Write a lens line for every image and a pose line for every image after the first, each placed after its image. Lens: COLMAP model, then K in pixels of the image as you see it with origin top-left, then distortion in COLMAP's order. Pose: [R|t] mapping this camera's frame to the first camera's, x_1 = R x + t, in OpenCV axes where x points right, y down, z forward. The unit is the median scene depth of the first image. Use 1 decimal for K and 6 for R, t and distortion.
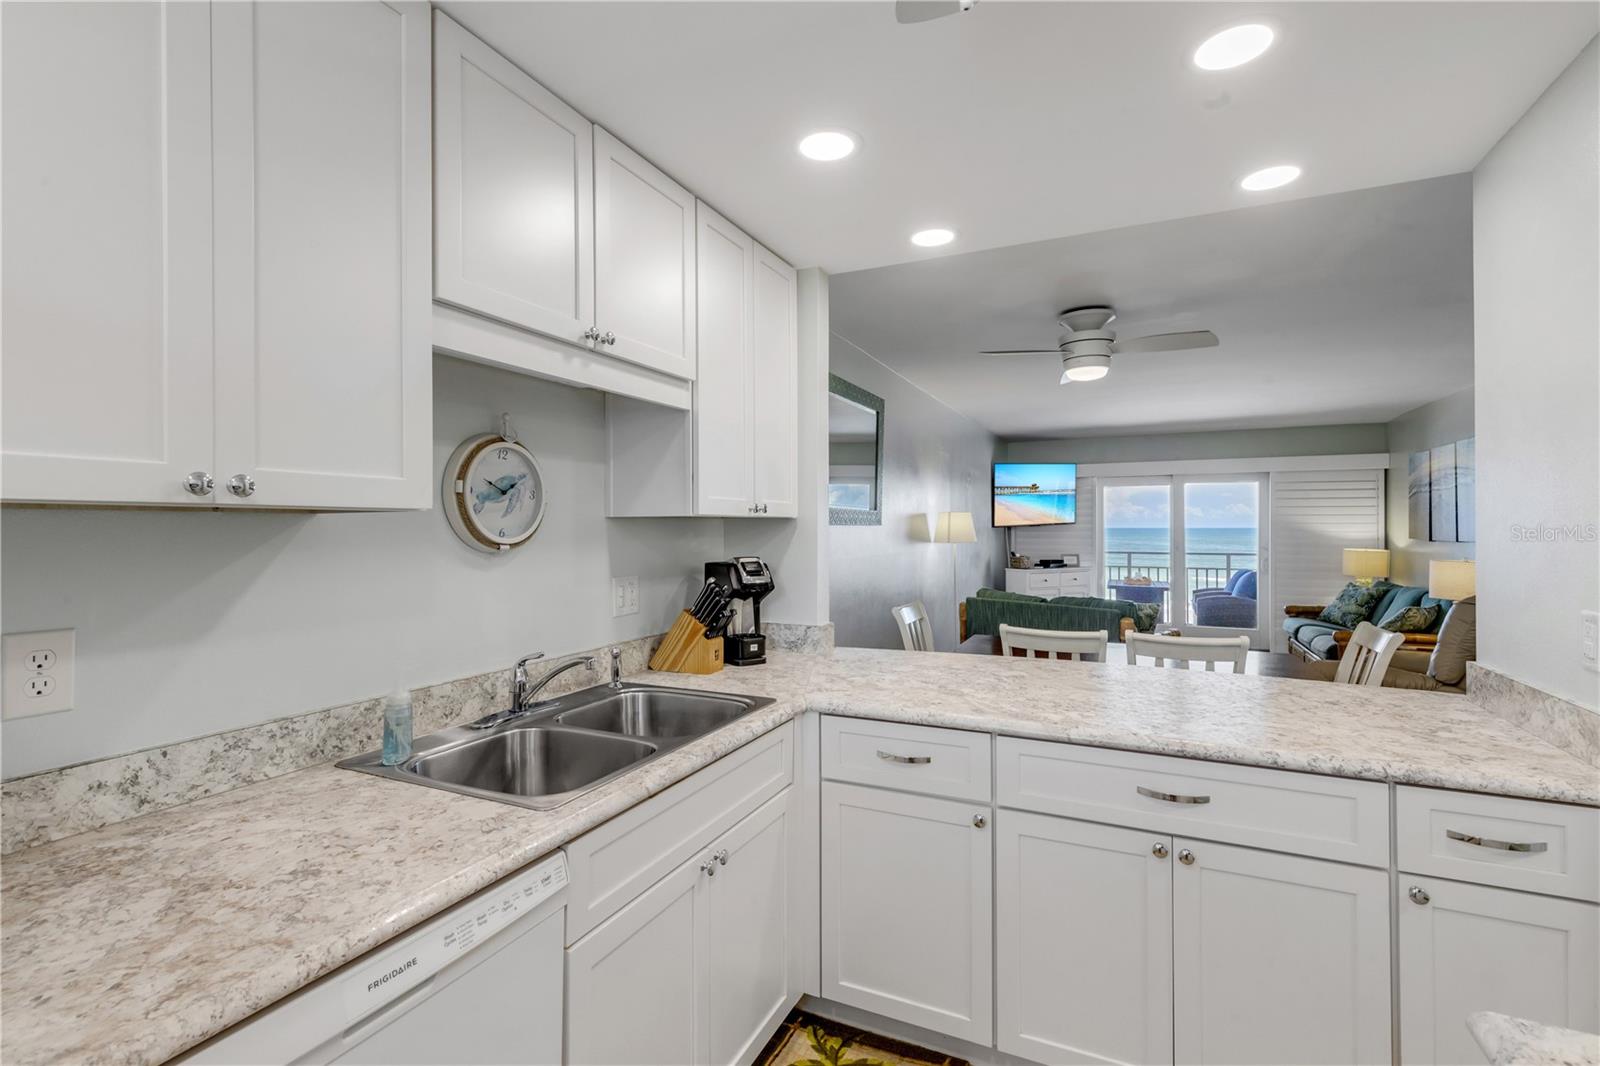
lens RADIAL K [[725.7, 0, 795.1], [0, 725.7, 525.3], [0, 0, 1]] dist [0.011892, -0.007085]
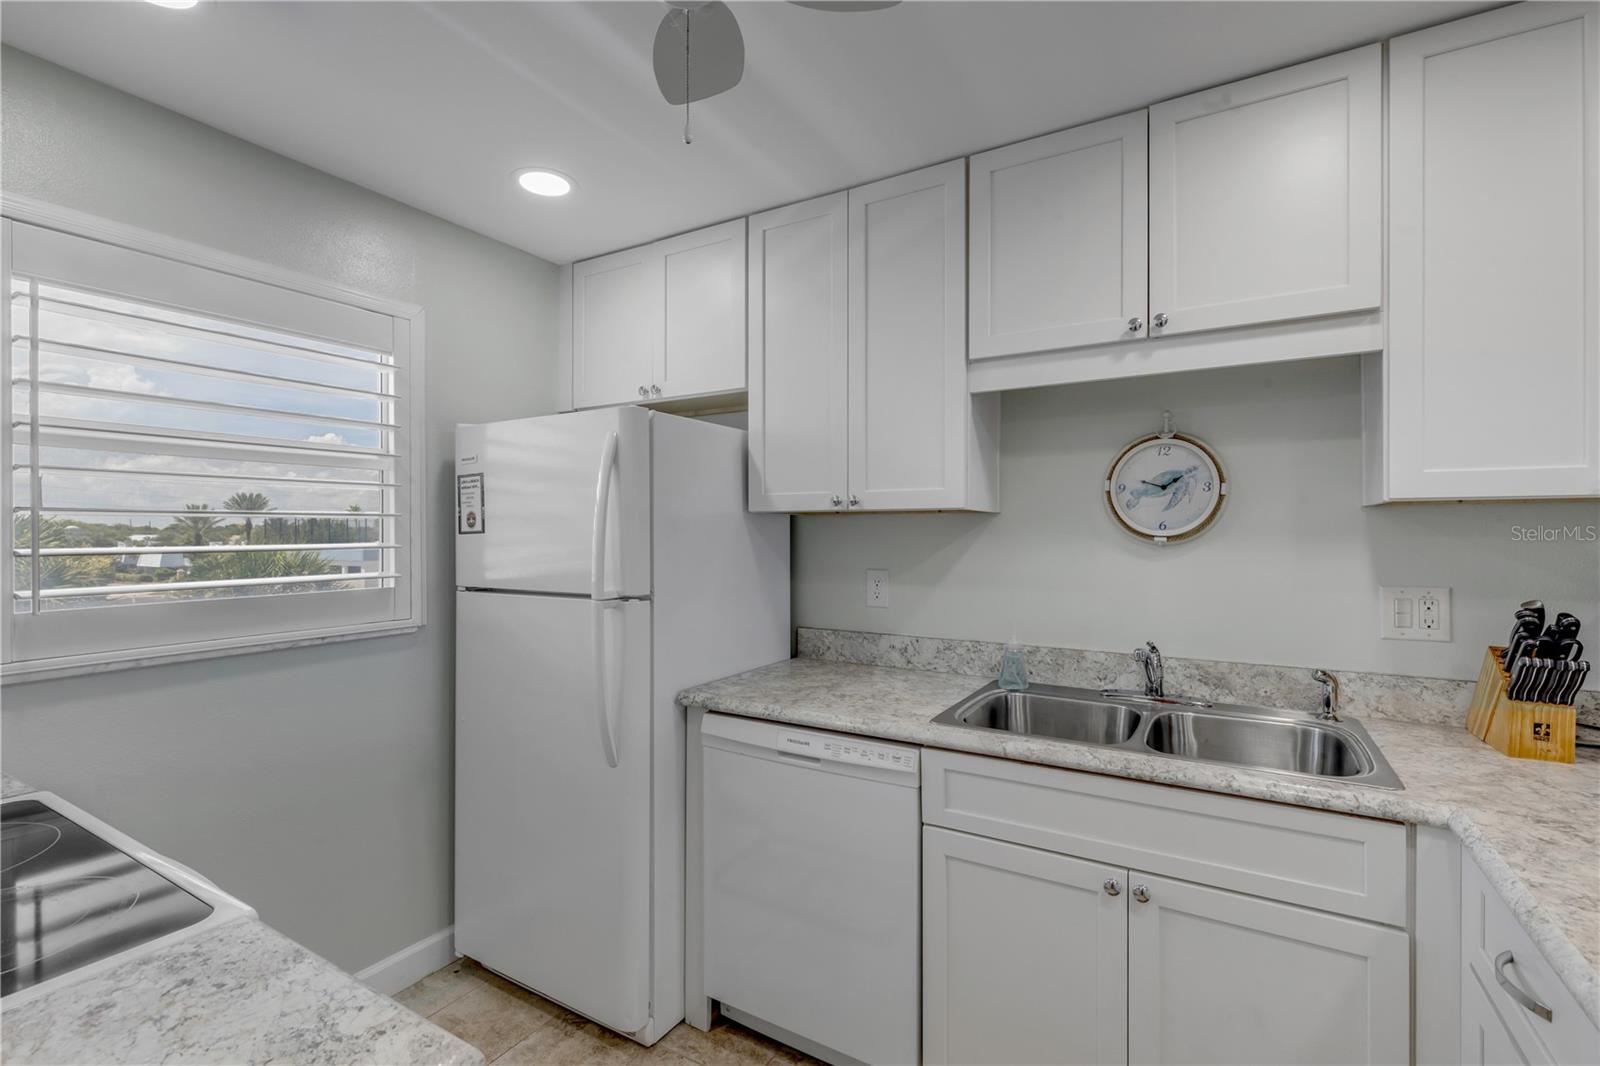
lens RADIAL K [[723.7, 0, 798.8], [0, 723.7, 531.3], [0, 0, 1]] dist [0.006211, -0.000622]
pose [[-0.096638, 0.001698, -0.995318, 0.532229], [0.002509, 0.999996, 0.001462, 0.012027], [0.995316, -0.002356, -0.096642, 0.444588]]
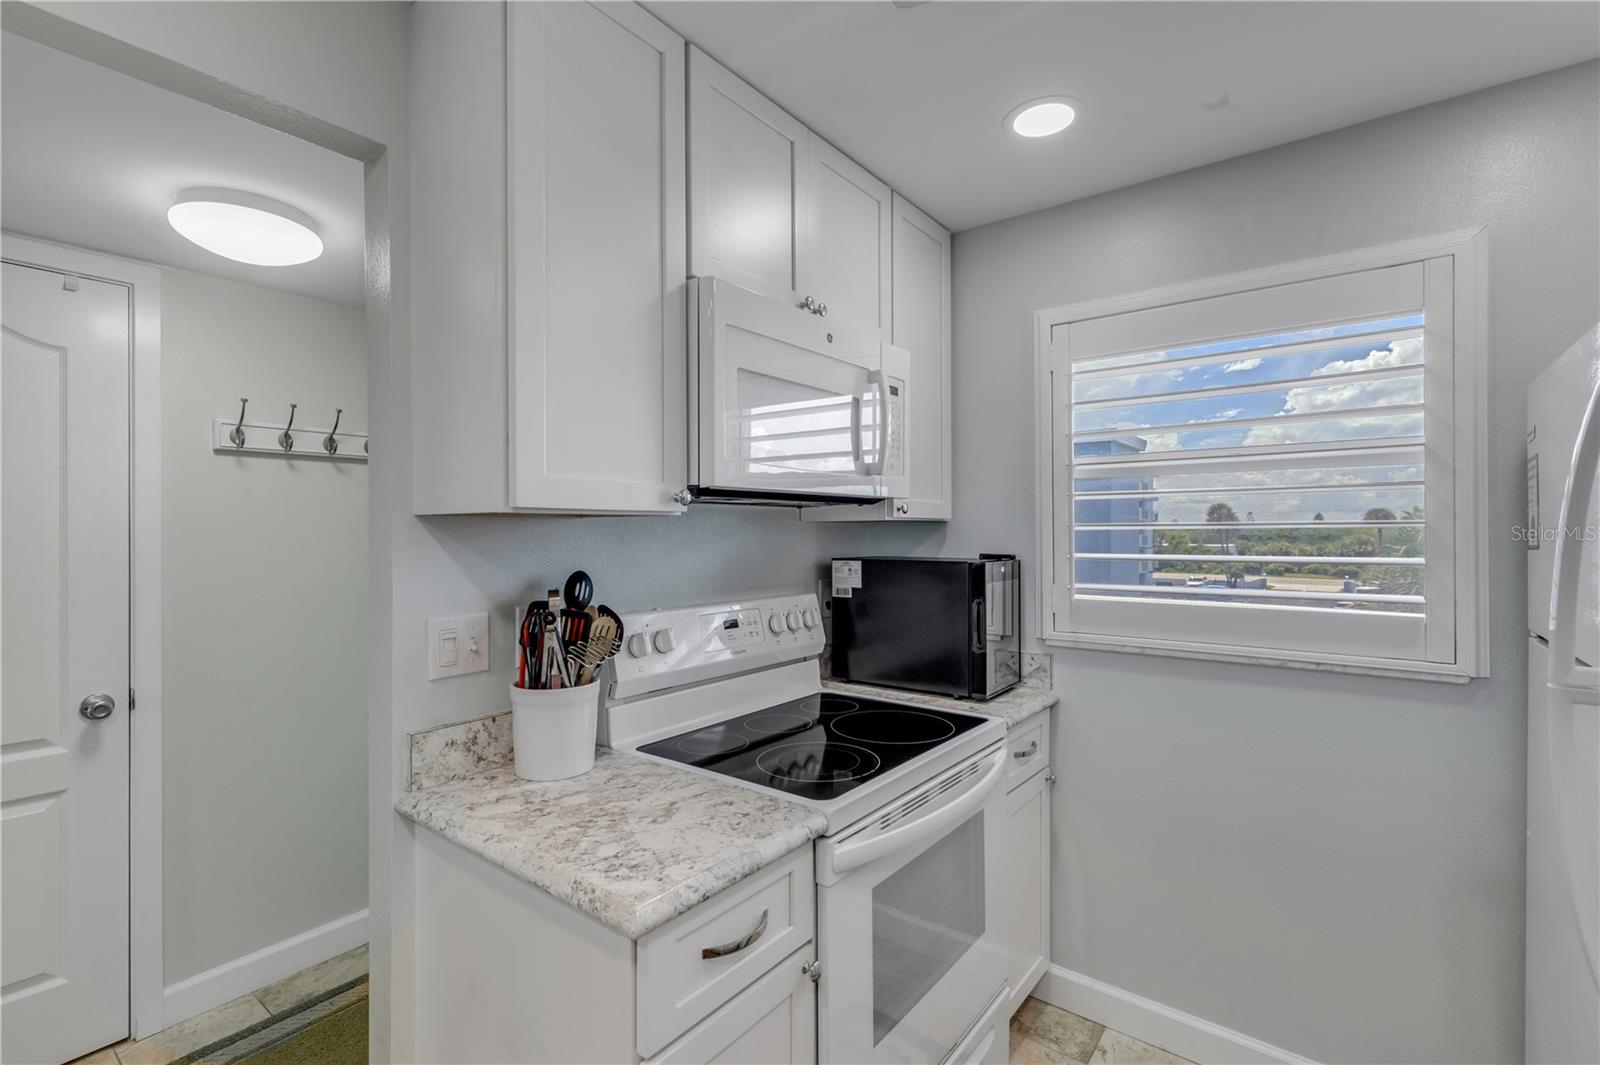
lens RADIAL K [[723.7, 0, 798.8], [0, 723.7, 530.8], [0, 0, 1]] dist [0.006211, -0.000622]
pose [[-0.975952, 0.002083, 0.217977, 0.114723], [0.002207, 0.999998, 0.000322, -0.001379], [-0.217976, 0.000796, -0.975954, 0.649471]]
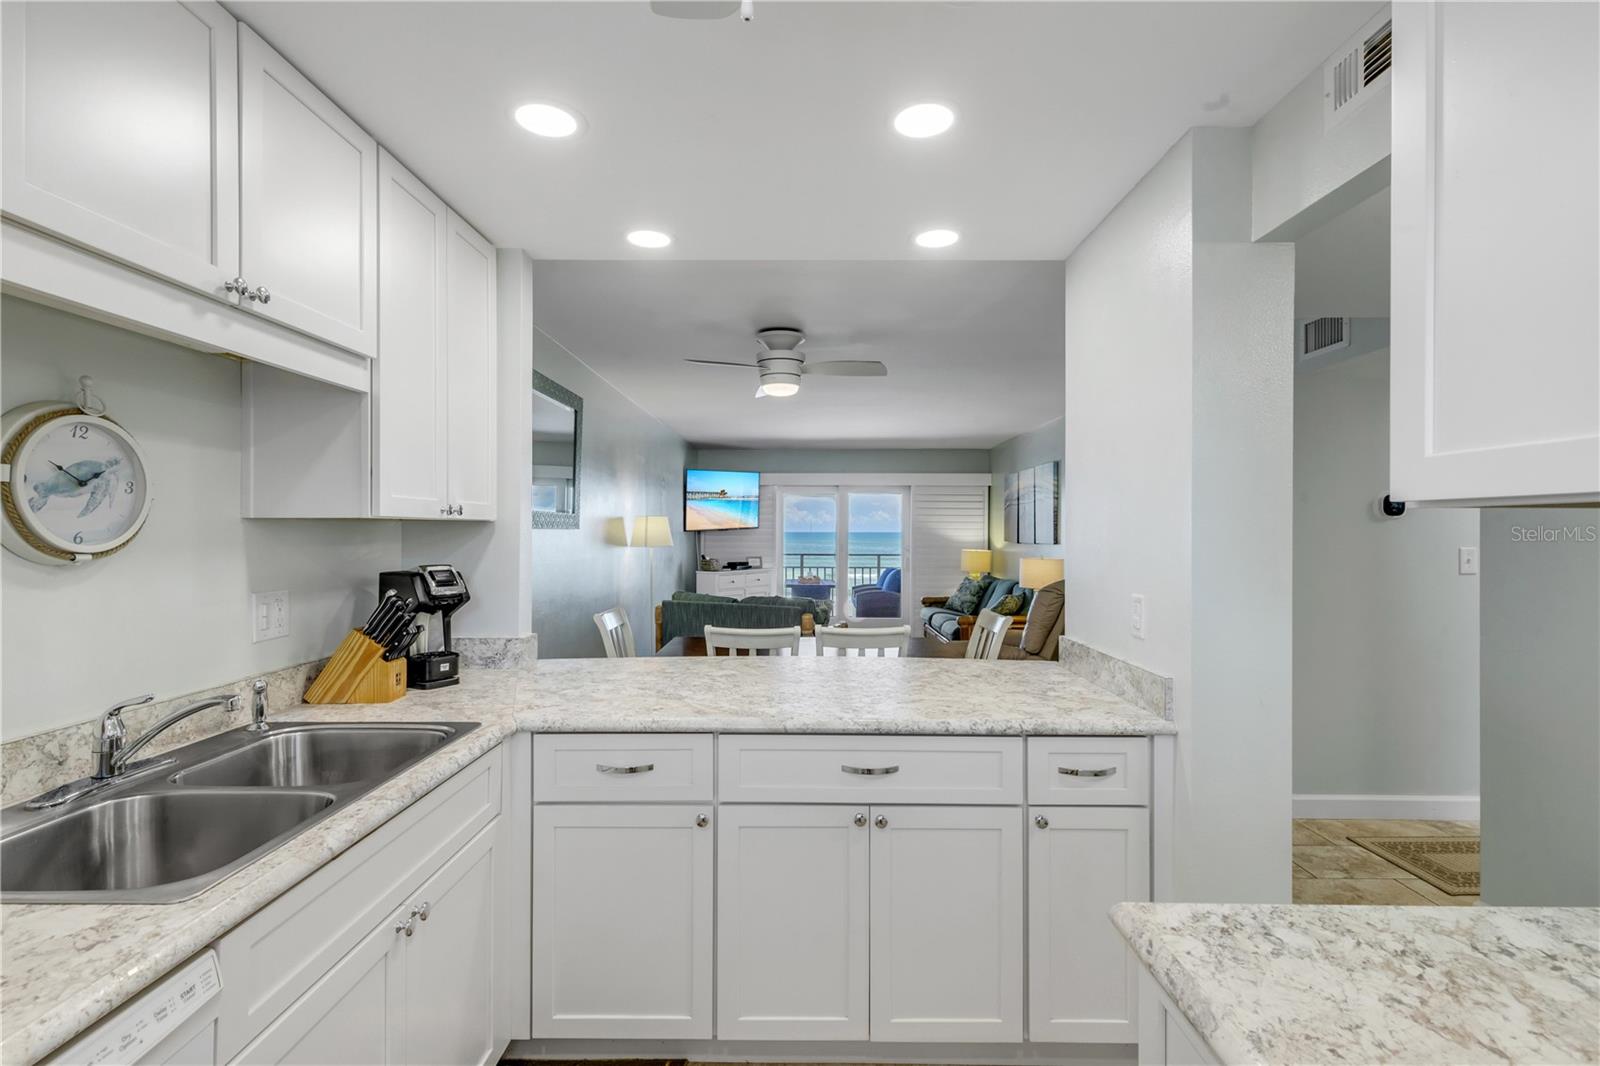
lens RADIAL K [[723.7, 0, 798.8], [0, 723.7, 531.3], [0, 0, 1]] dist [0.006211, -0.000622]
pose [[0.906842, 0.003165, 0.421458, -0.040058], [-0.004594, 0.999987, 0.002376, -0.001201], [-0.421445, -0.004090, 0.906845, 0.017861]]
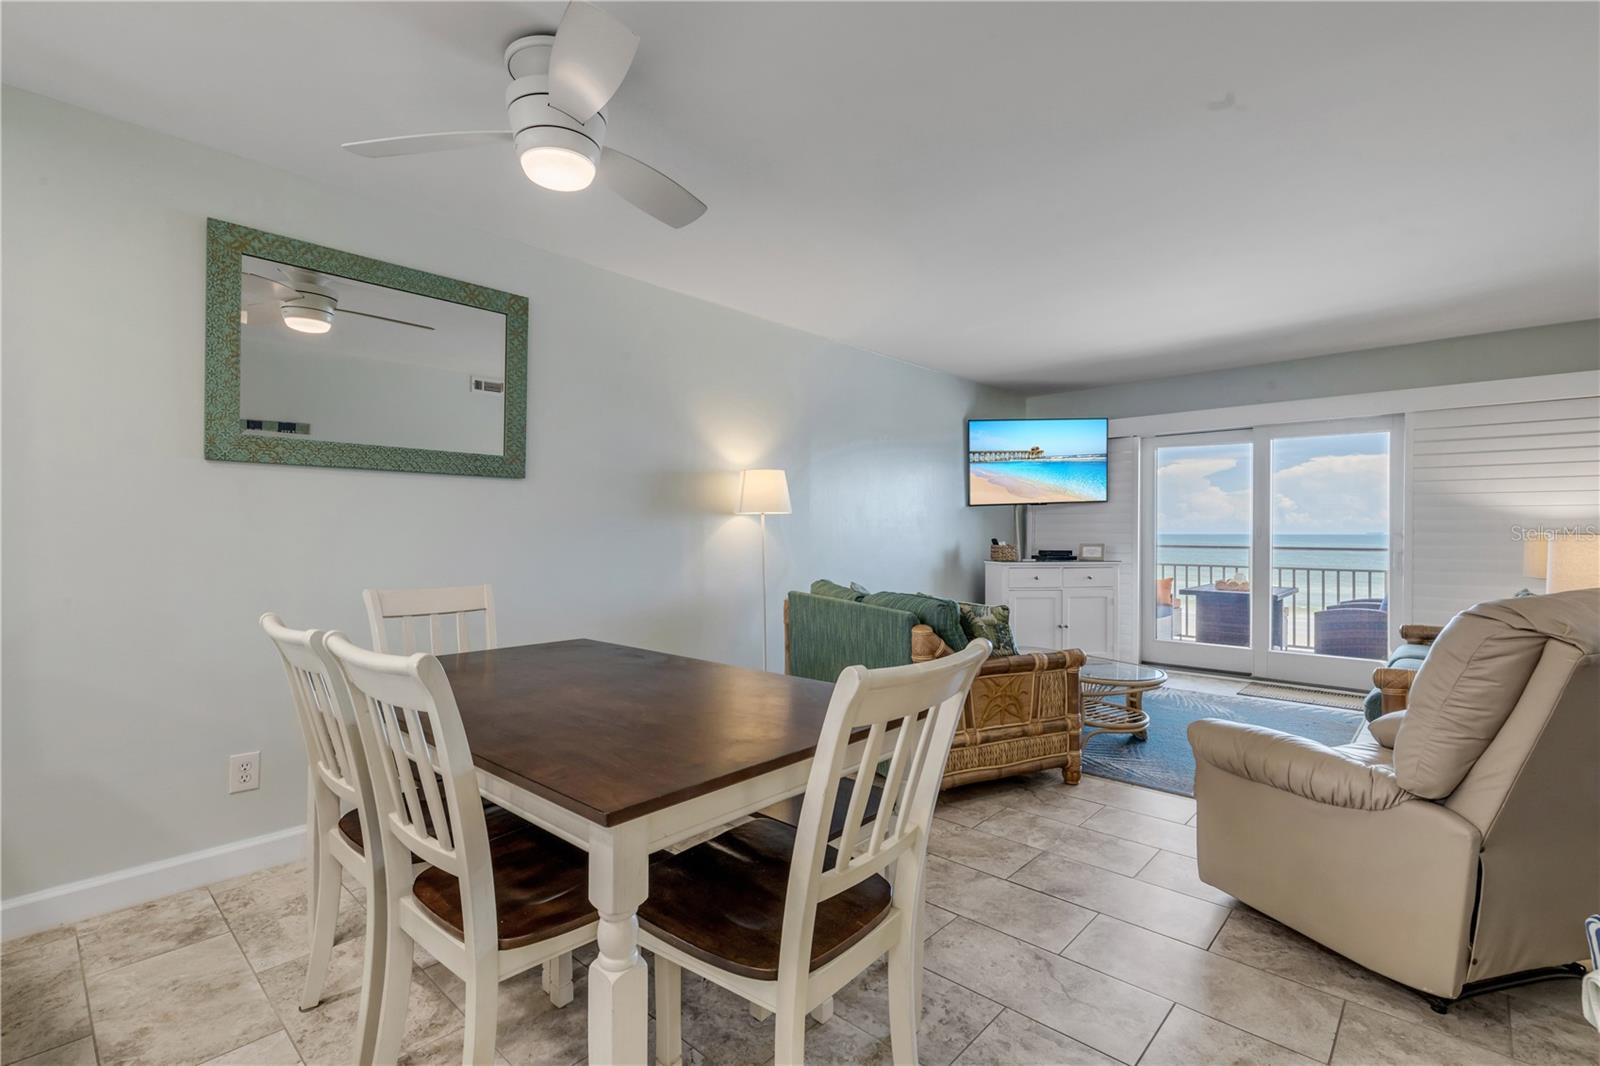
lens RADIAL K [[728.6, 0, 792.5], [0, 728.6, 532.8], [0, 0, 1]] dist [0.003519, -0.000152]
pose [[0.953206, 0.002772, -0.302307, 1.101310], [-0.001635, 0.999991, 0.004014, 0.092732], [0.302316, -0.003332, 0.953202, 0.771670]]
